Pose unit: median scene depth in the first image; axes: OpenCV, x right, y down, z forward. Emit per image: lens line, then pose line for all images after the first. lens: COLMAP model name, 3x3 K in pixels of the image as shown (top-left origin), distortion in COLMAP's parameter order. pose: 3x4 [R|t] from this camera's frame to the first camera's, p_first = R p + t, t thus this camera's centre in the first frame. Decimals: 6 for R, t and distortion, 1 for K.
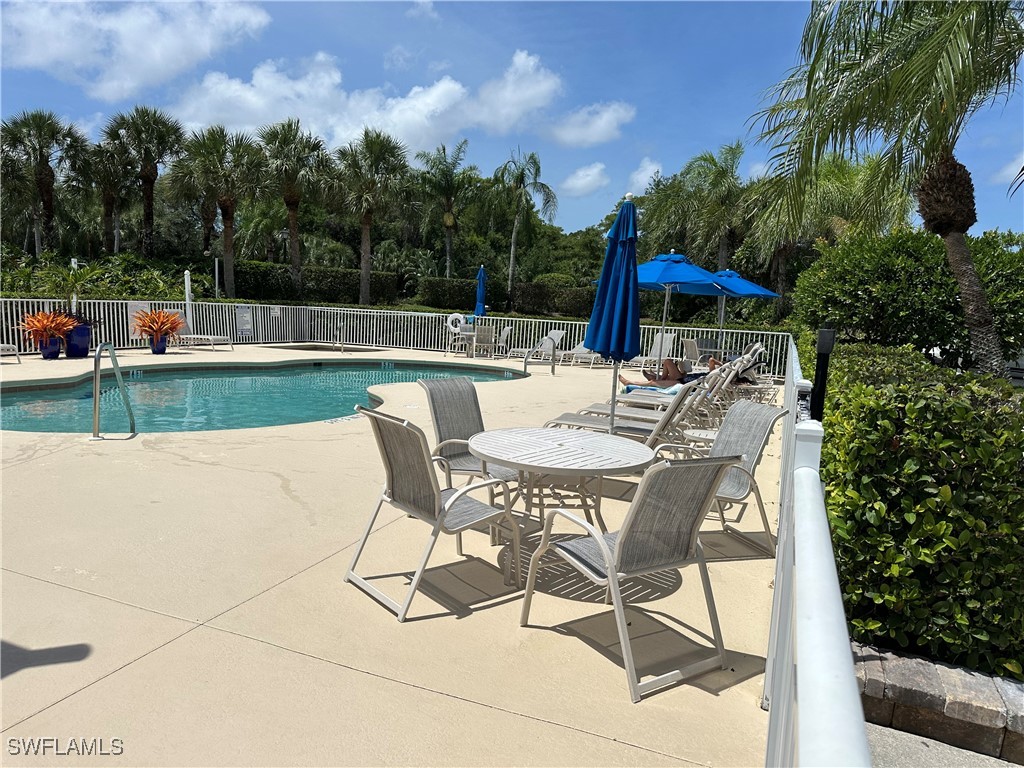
lens RADIAL K [[702.7, 0, 512.0], [0, 702.7, 384.0], [0, 0, 1]] dist [0.001605, -0.000756]
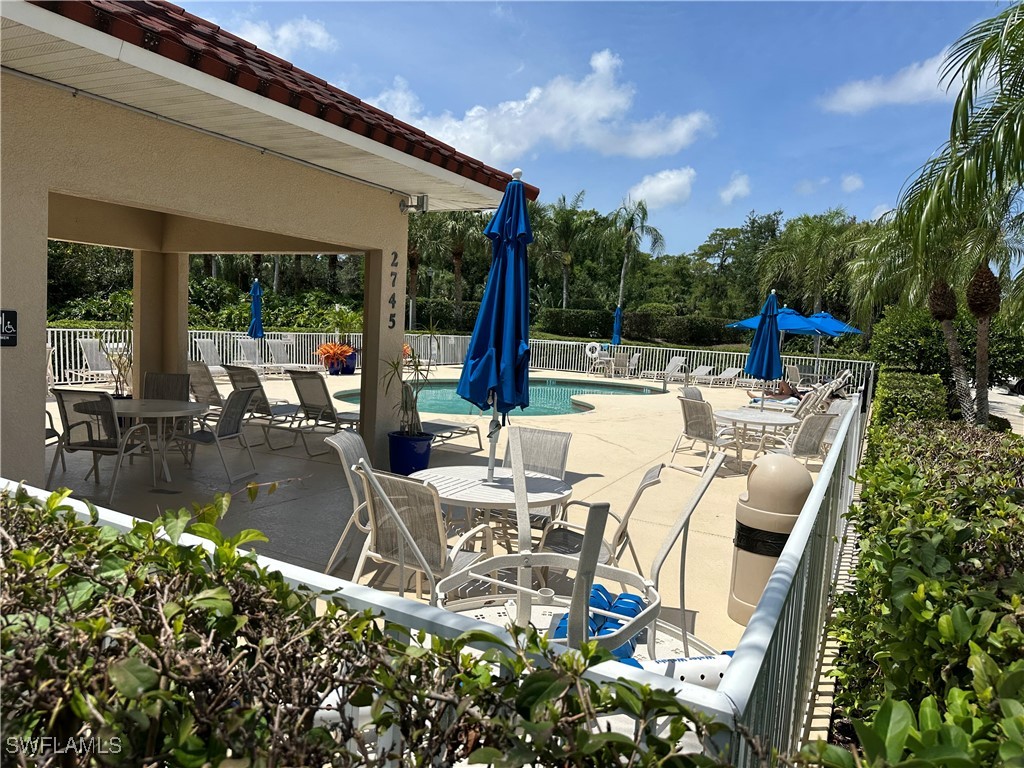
lens RADIAL K [[718.2, 0, 485.5], [0, 718.2, 382.6], [0, 0, 1]] dist [-0.002383, -0.001000]
pose [[0.991070, 0.013729, -0.132631, -0.099308], [-0.017738, 0.999419, -0.029096, 0.011947], [0.132154, 0.031189, 0.990738, -0.291271]]
